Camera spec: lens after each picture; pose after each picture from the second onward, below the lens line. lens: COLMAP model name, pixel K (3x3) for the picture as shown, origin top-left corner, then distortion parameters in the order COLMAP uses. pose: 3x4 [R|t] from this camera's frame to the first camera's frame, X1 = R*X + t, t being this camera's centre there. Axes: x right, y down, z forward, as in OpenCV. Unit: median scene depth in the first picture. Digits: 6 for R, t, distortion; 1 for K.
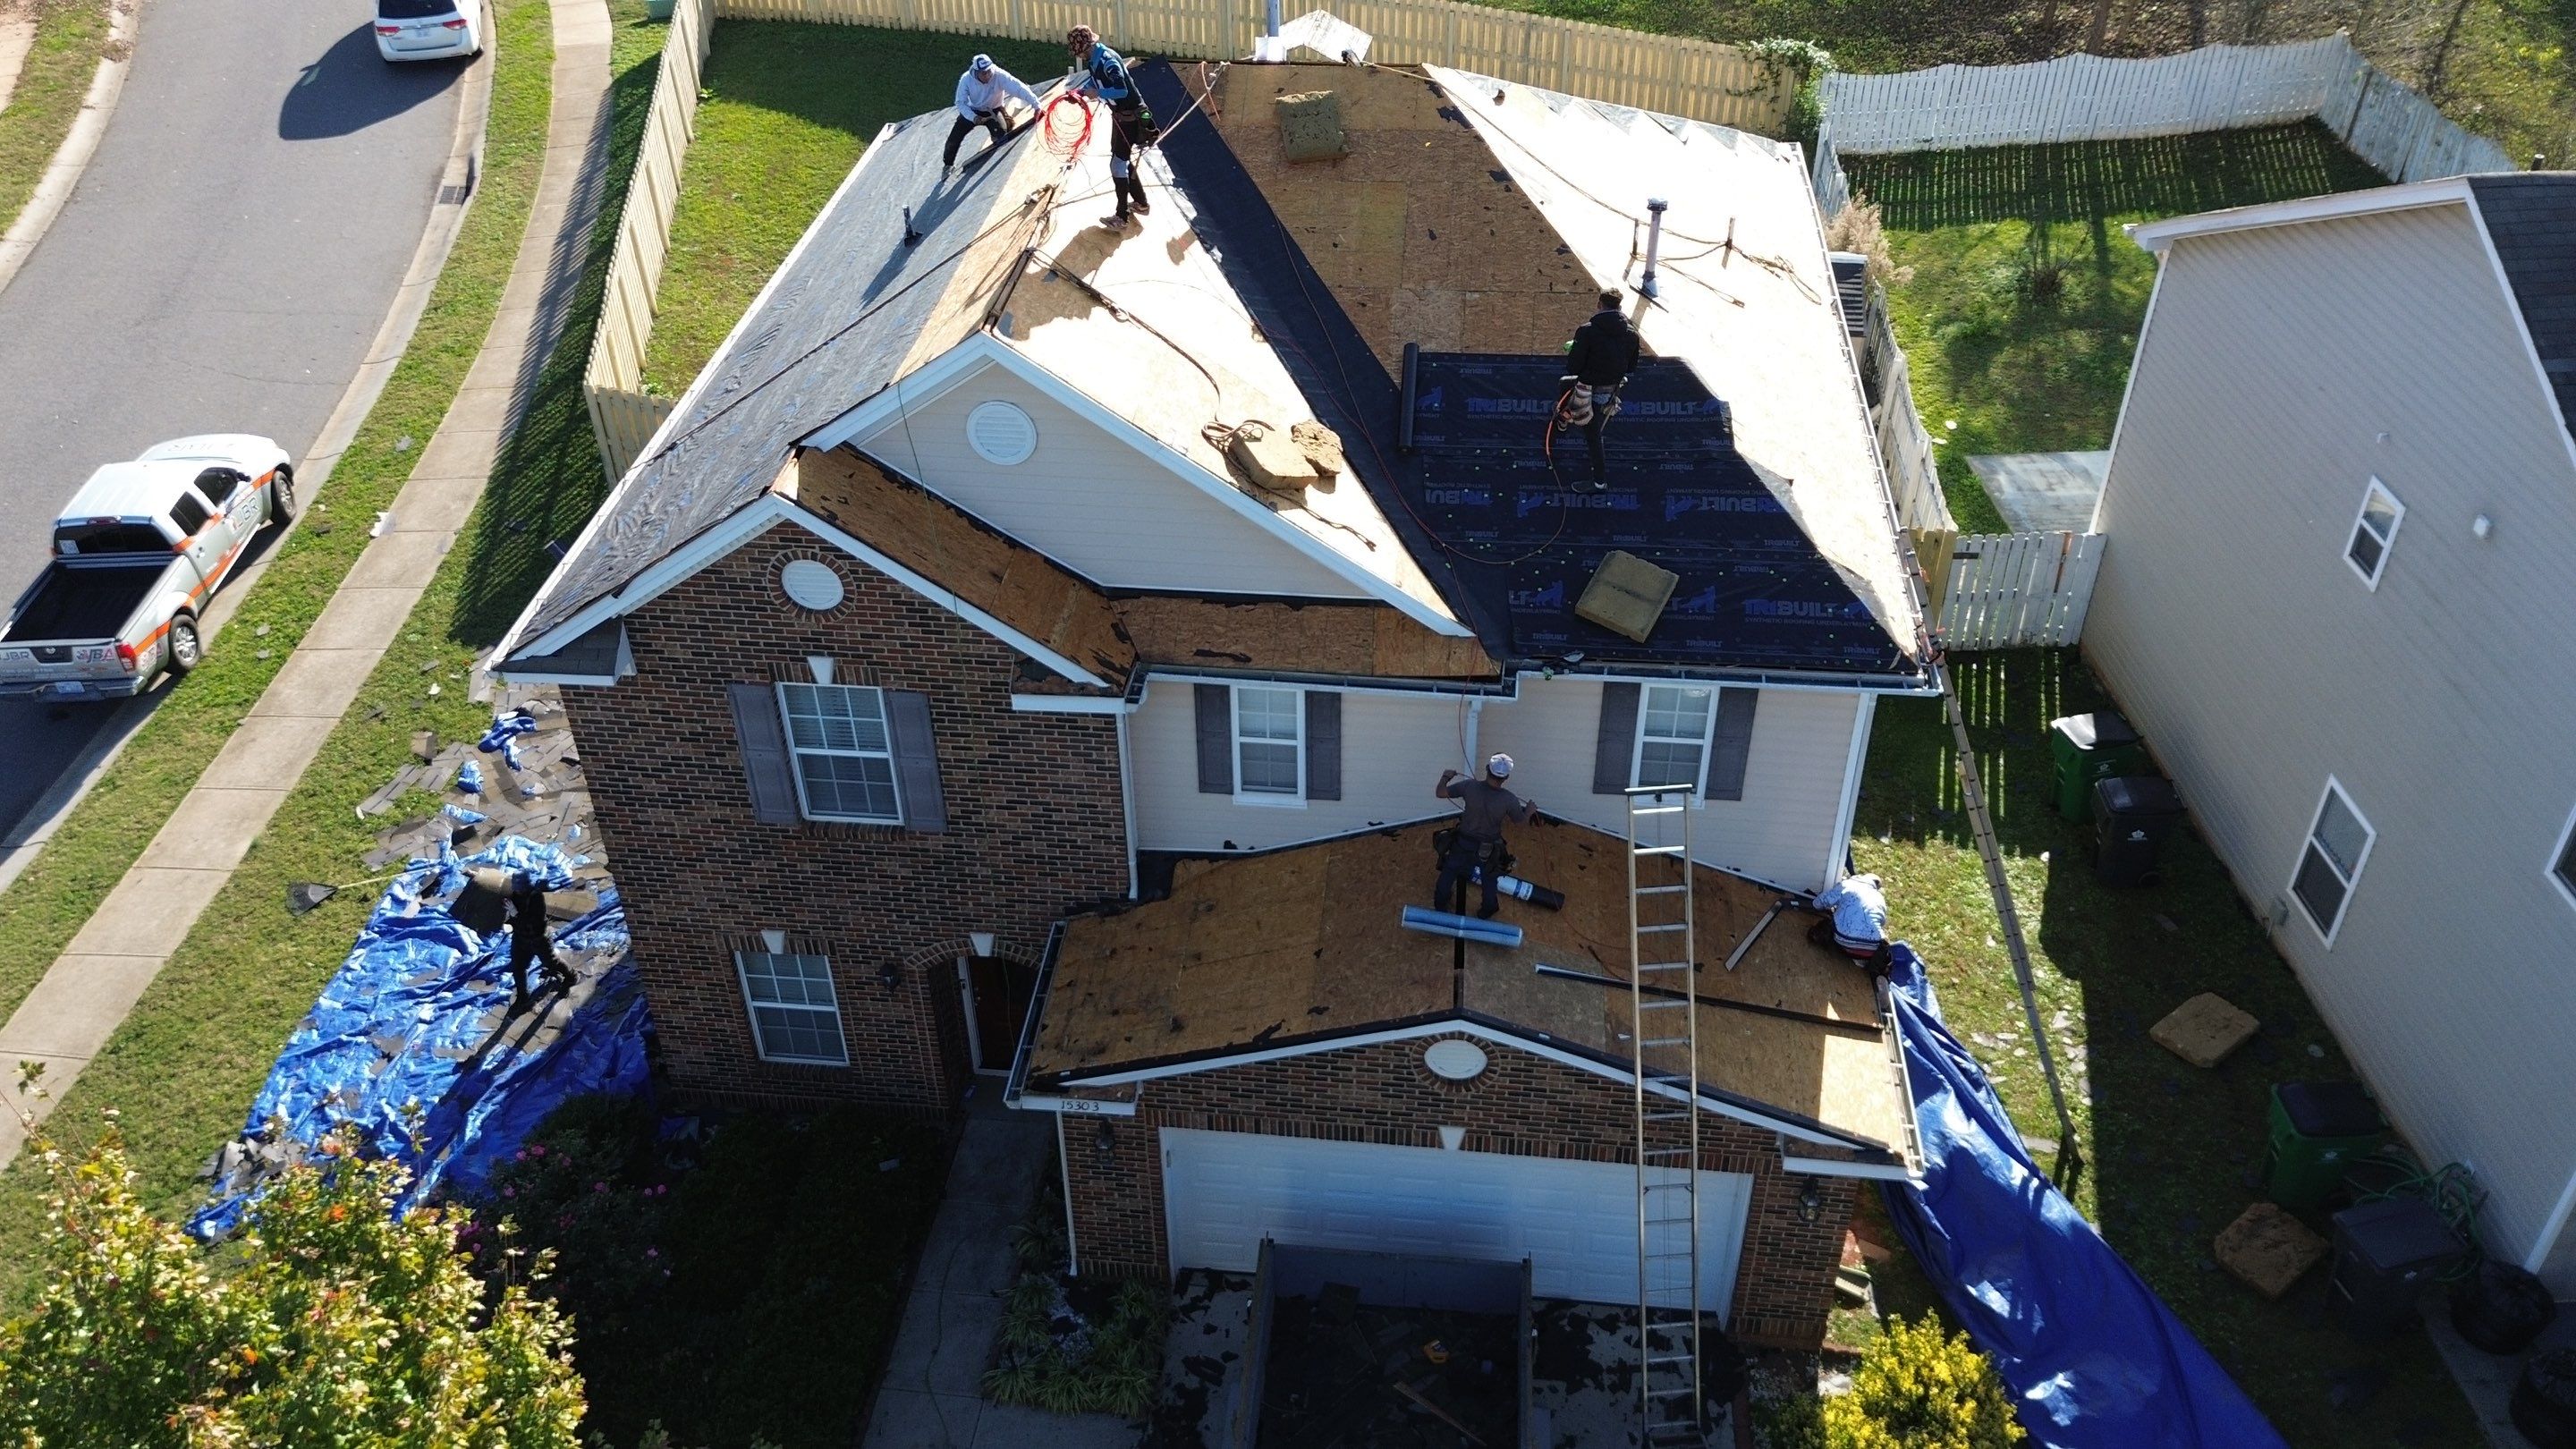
lens RADIAL K [[1981.2, 0, 1285.4], [0, 1981.2, 716.1], [0, 0, 1]] dist [0.069056, -0.063869]
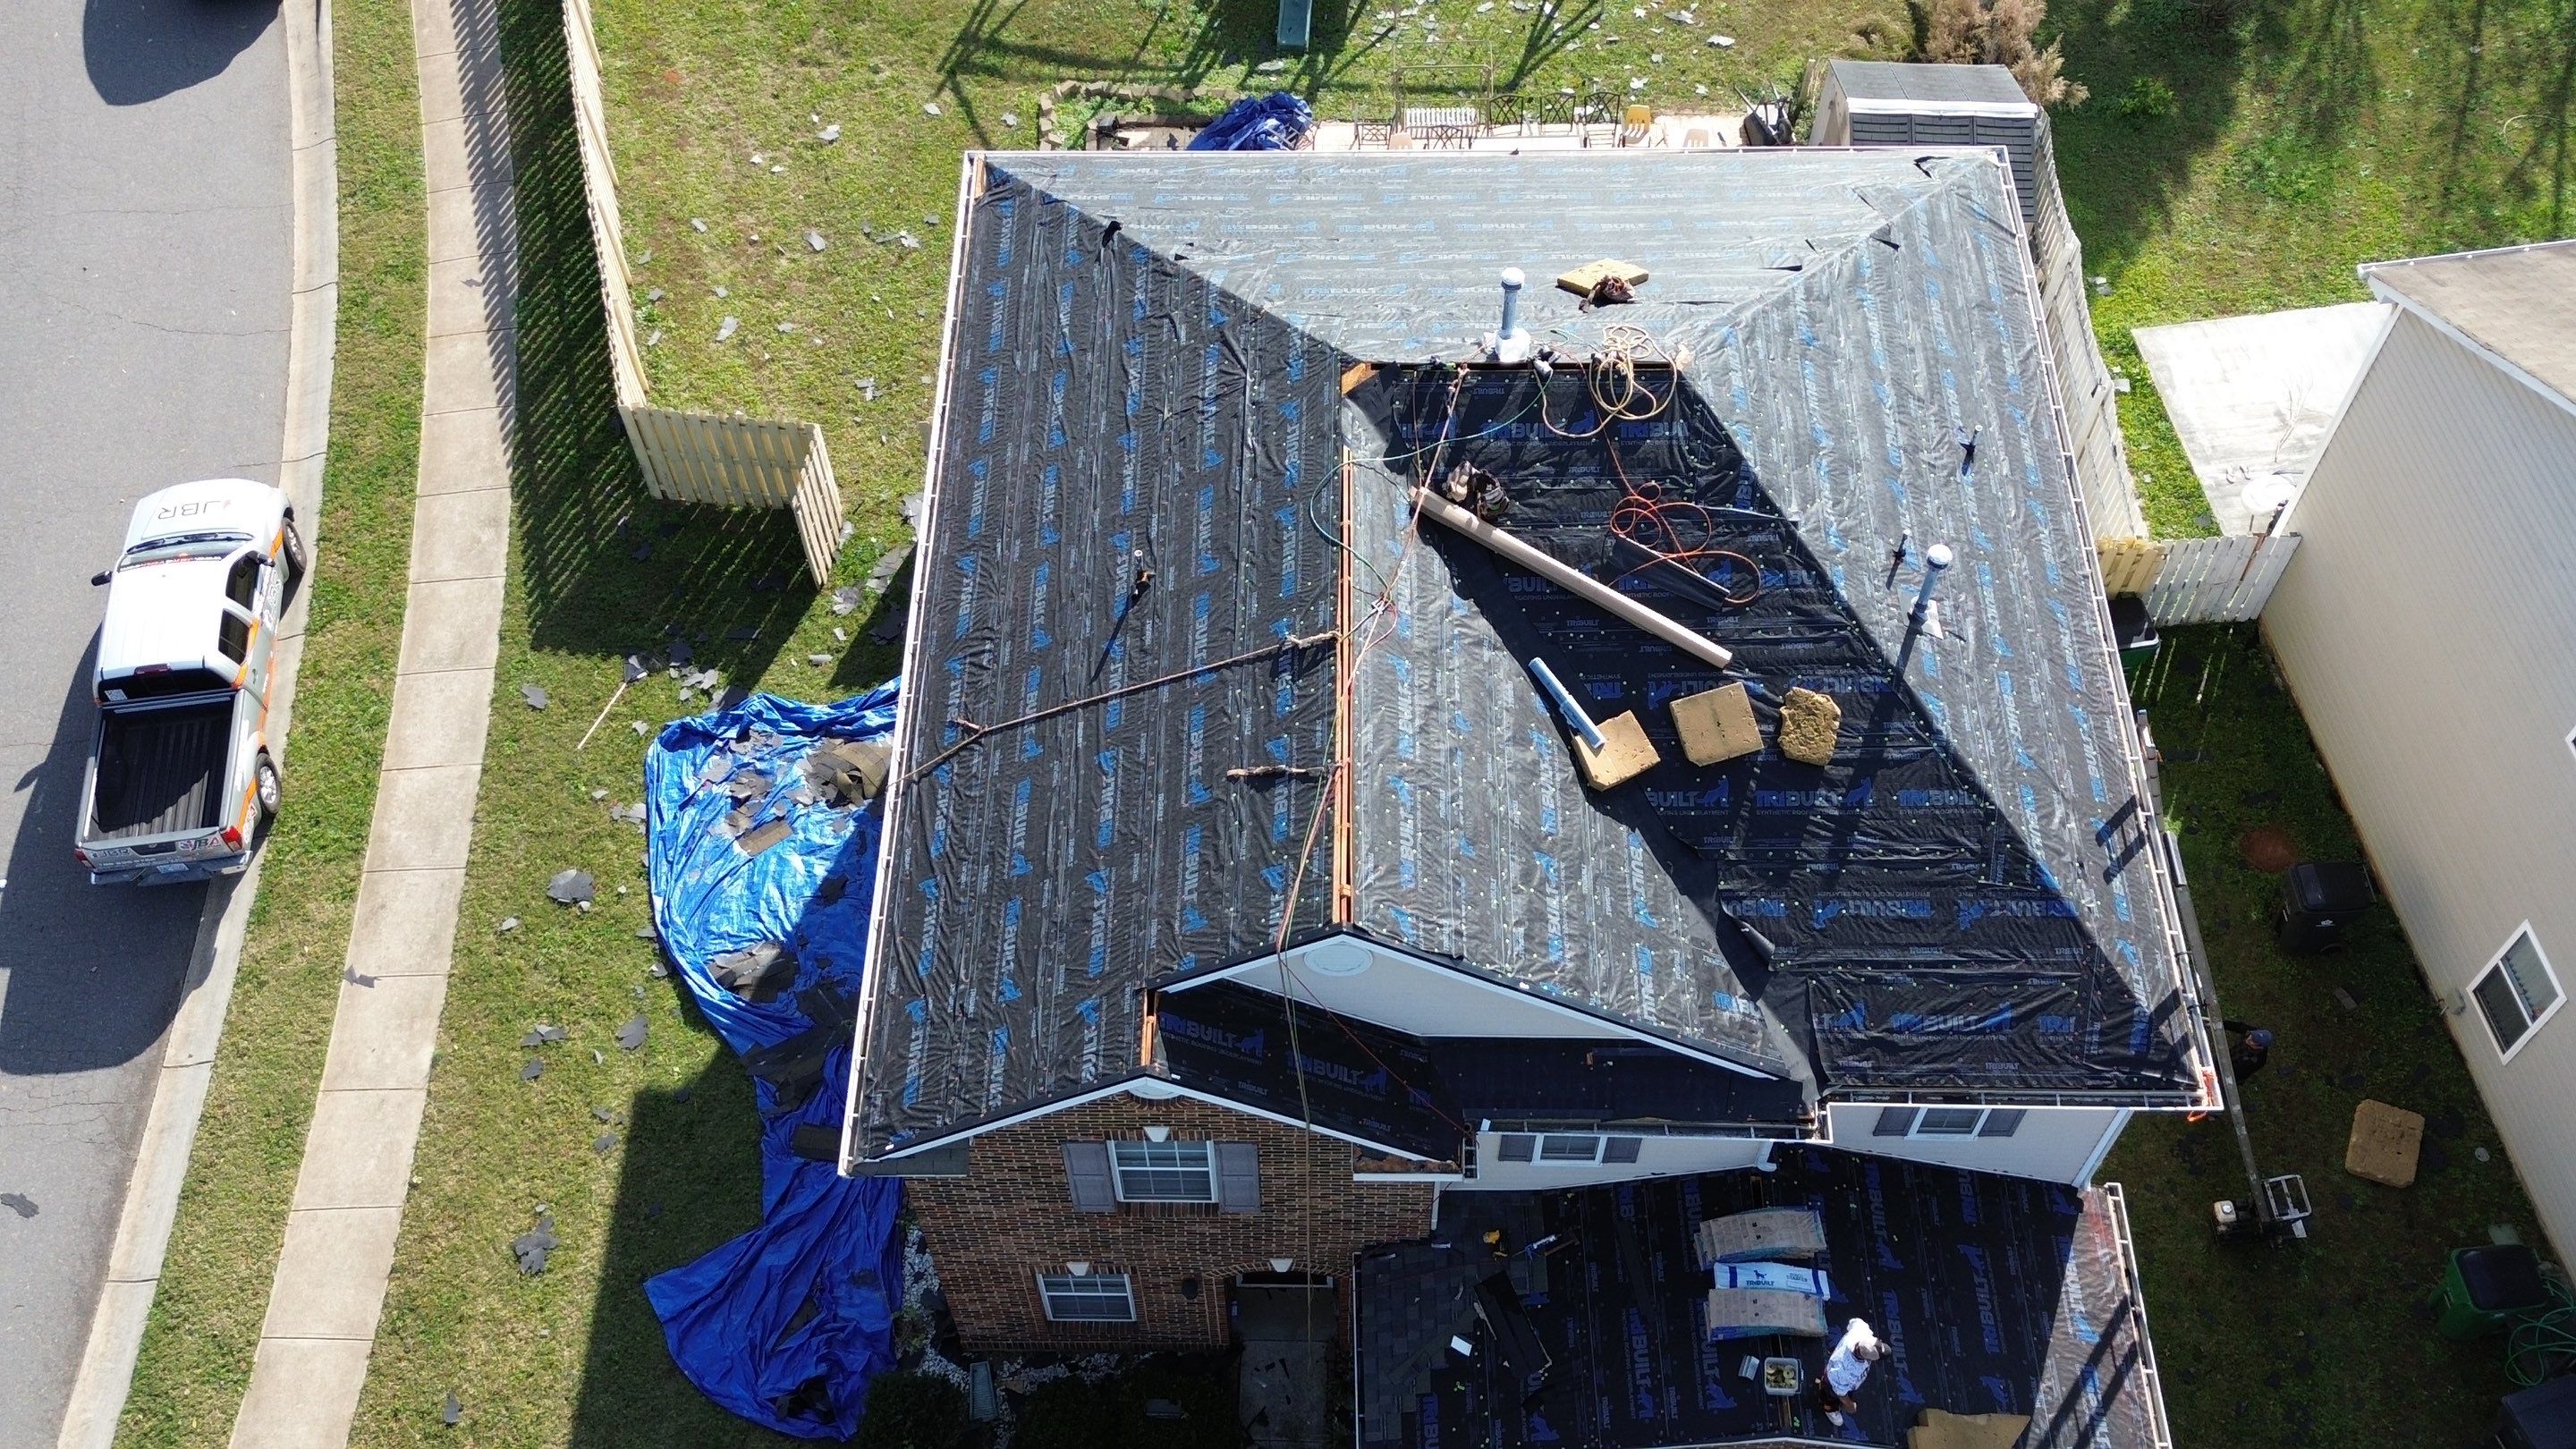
lens RADIAL K [[2393.9, 0, 1288.7], [0, 2393.9, 703.3], [0, 0, 1]] dist [0.051271, 0.000000]
pose [[0.995423, -0.076653, 0.057074, -0.195909], [0.054068, 0.944151, 0.325048, -0.572066], [-0.078802, -0.320474, 0.943974, -0.104927]]
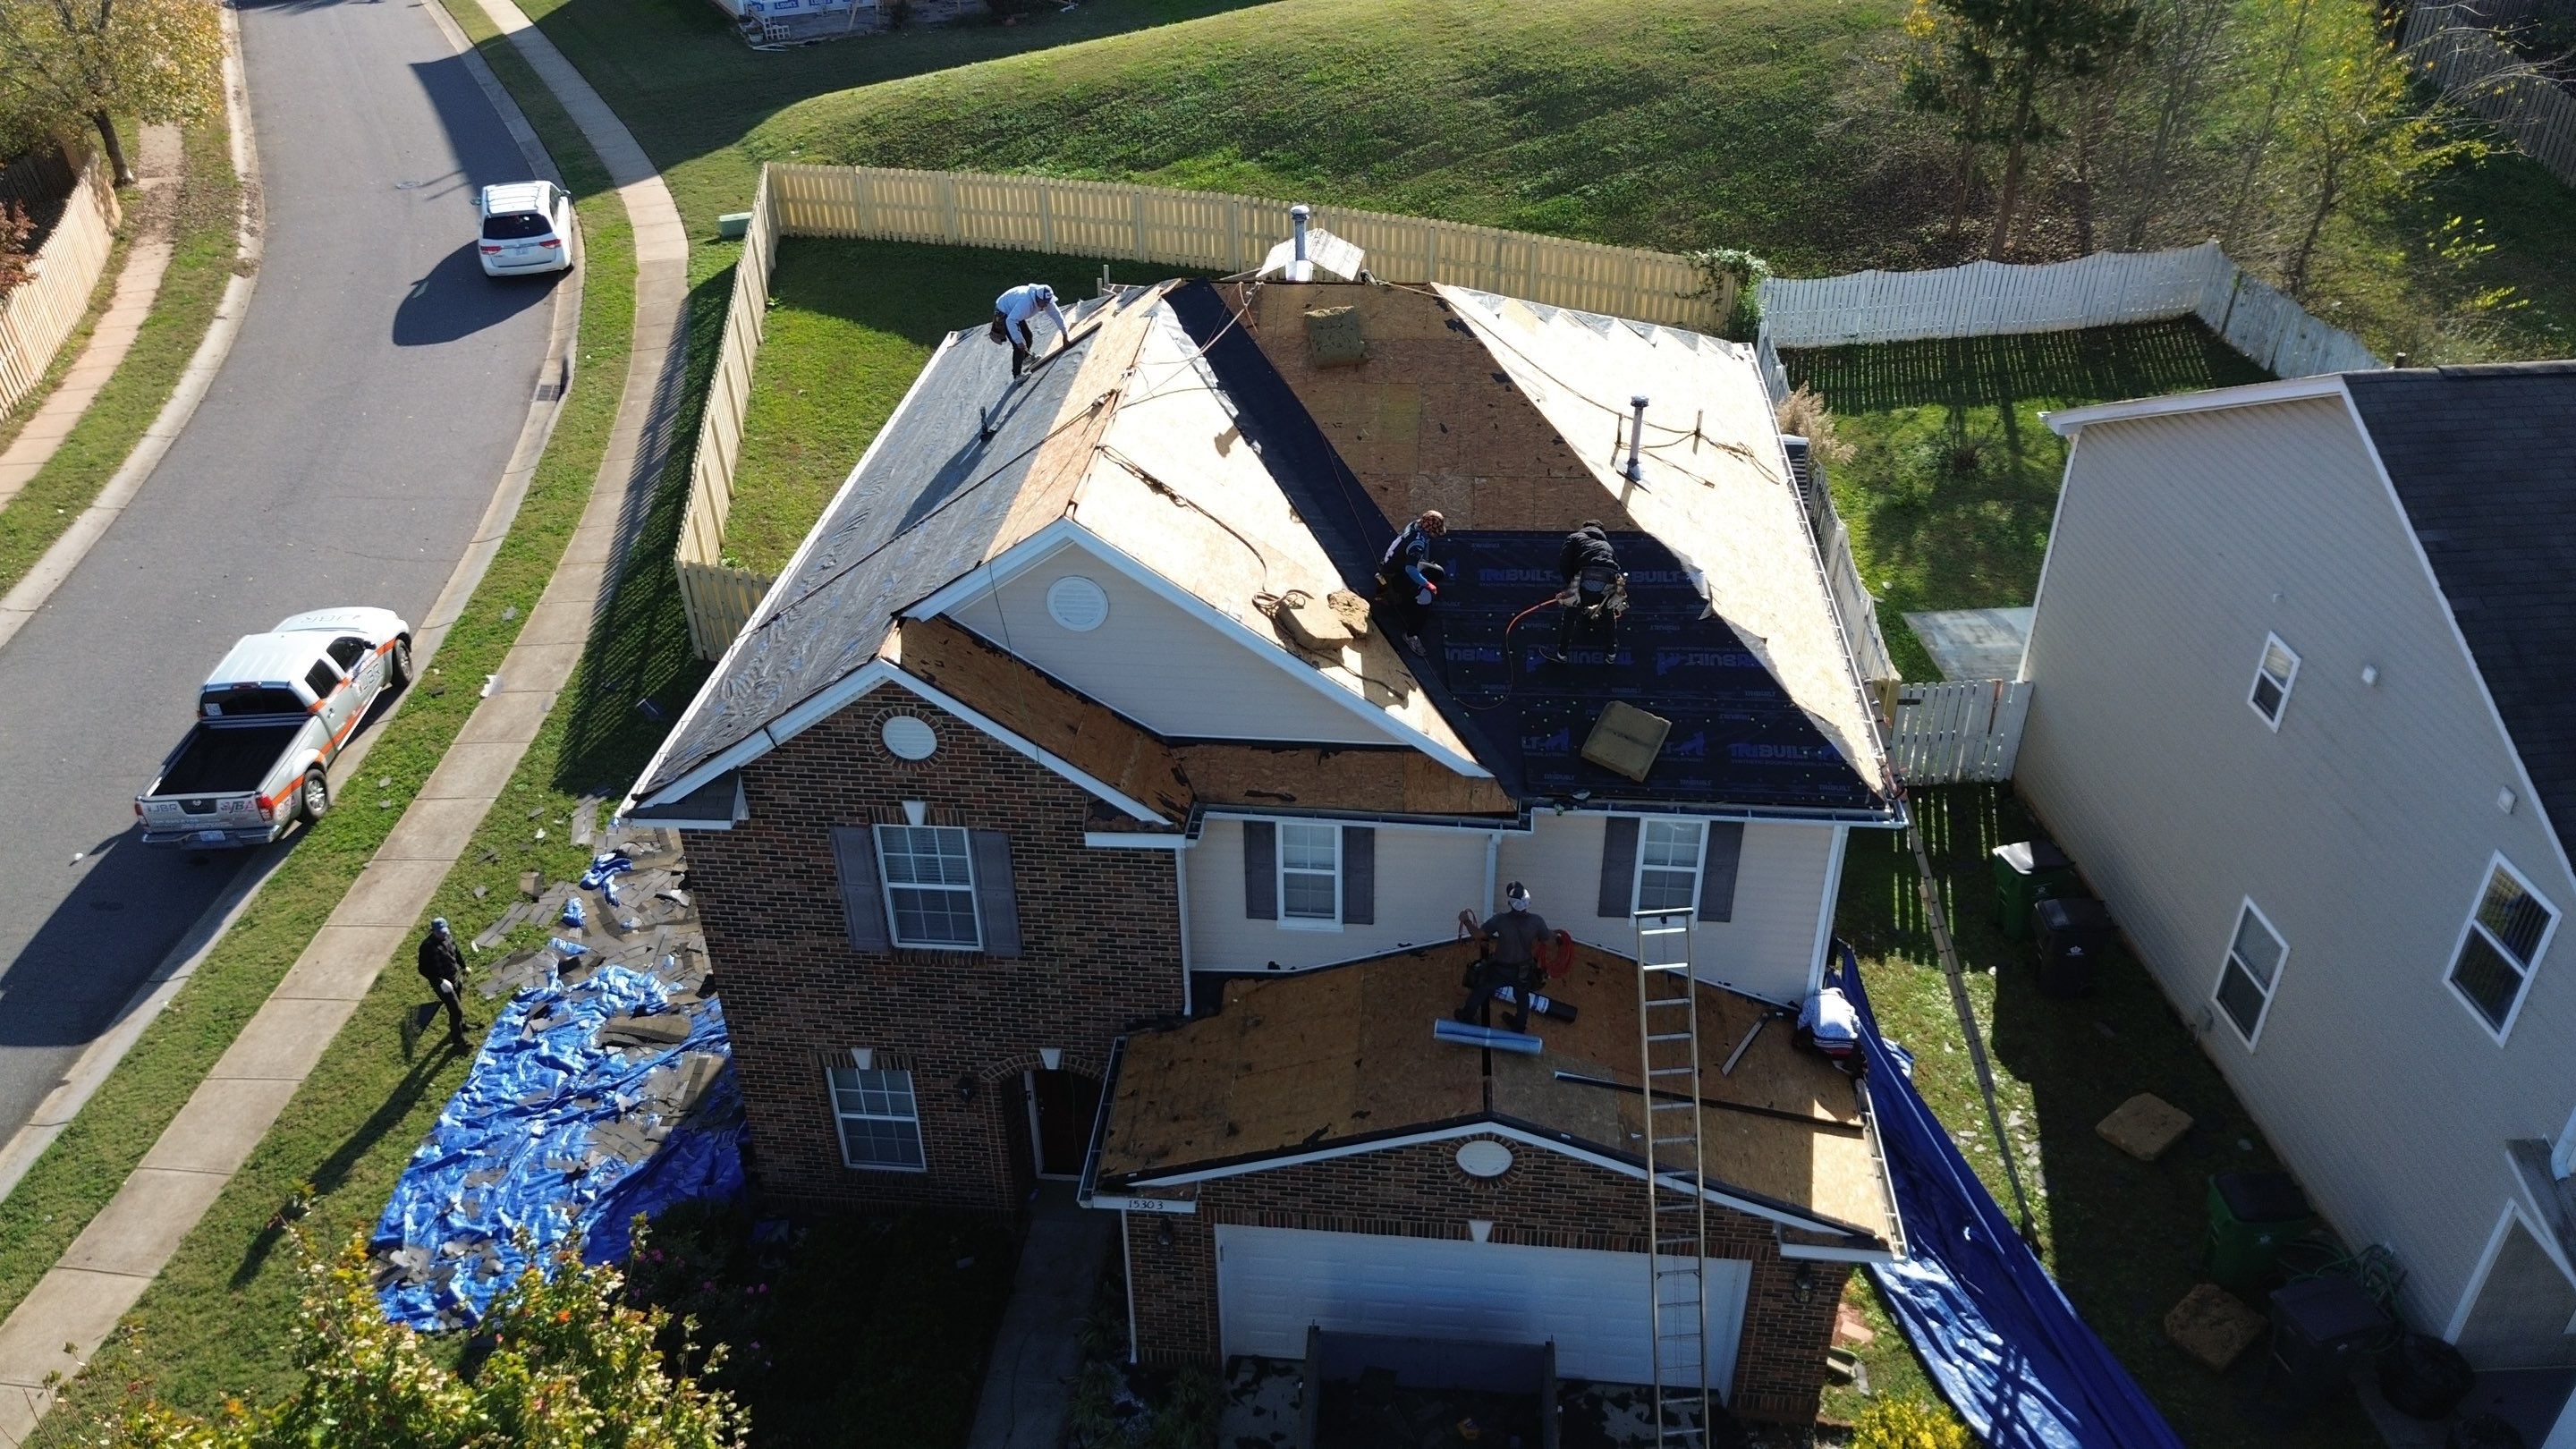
lens RADIAL K [[1816.8, 0, 1284.7], [0, 1816.8, 714.6], [0, 0, 1]] dist [0.060029, -0.045008]
pose [[0.999913, -0.008638, 0.009950, -0.029533], [0.009347, 0.997245, -0.073586, -0.000754], [-0.009287, 0.073673, 0.997239, -0.032922]]
